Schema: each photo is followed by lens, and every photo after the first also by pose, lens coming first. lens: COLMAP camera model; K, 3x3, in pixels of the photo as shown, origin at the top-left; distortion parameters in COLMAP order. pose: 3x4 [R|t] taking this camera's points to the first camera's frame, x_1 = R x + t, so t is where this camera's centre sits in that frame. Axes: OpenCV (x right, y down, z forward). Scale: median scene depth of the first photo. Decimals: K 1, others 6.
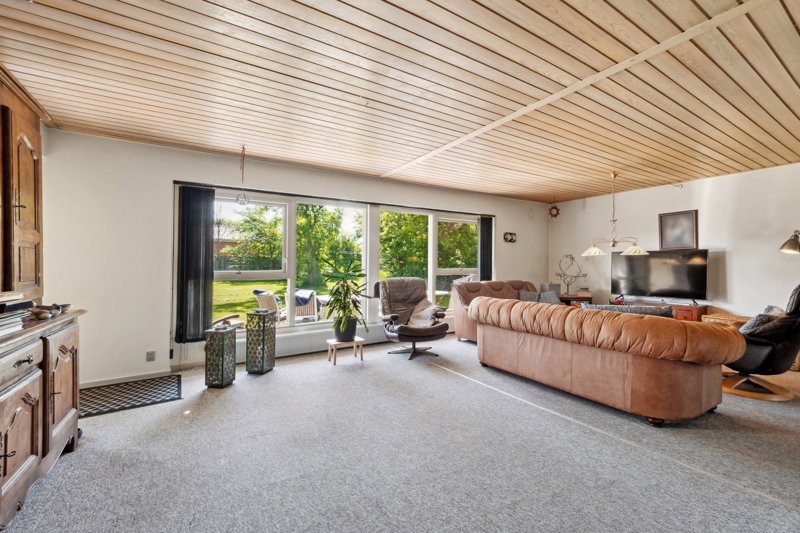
lens RADIAL K [[331.3, 0, 401.9], [0, 331.3, 260.6], [0, 0, 1]] dist [-0.003086, -0.000541]
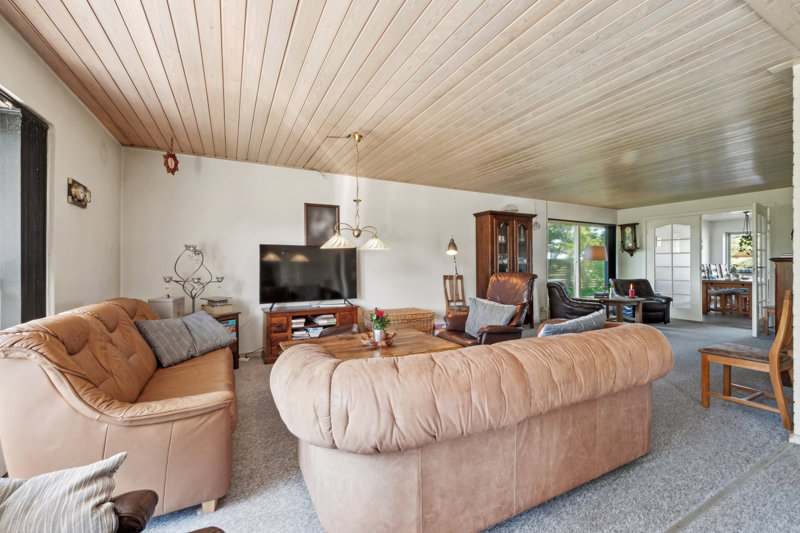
lens RADIAL K [[331.3, 0, 401.9], [0, 331.3, 260.6], [0, 0, 1]] dist [-0.003086, -0.000541]
pose [[0.043428, -0.003450, 0.999051, -0.046329], [-0.005539, 0.999978, 0.003694, 0.000652], [-0.999041, -0.005694, 0.043408, 0.719052]]
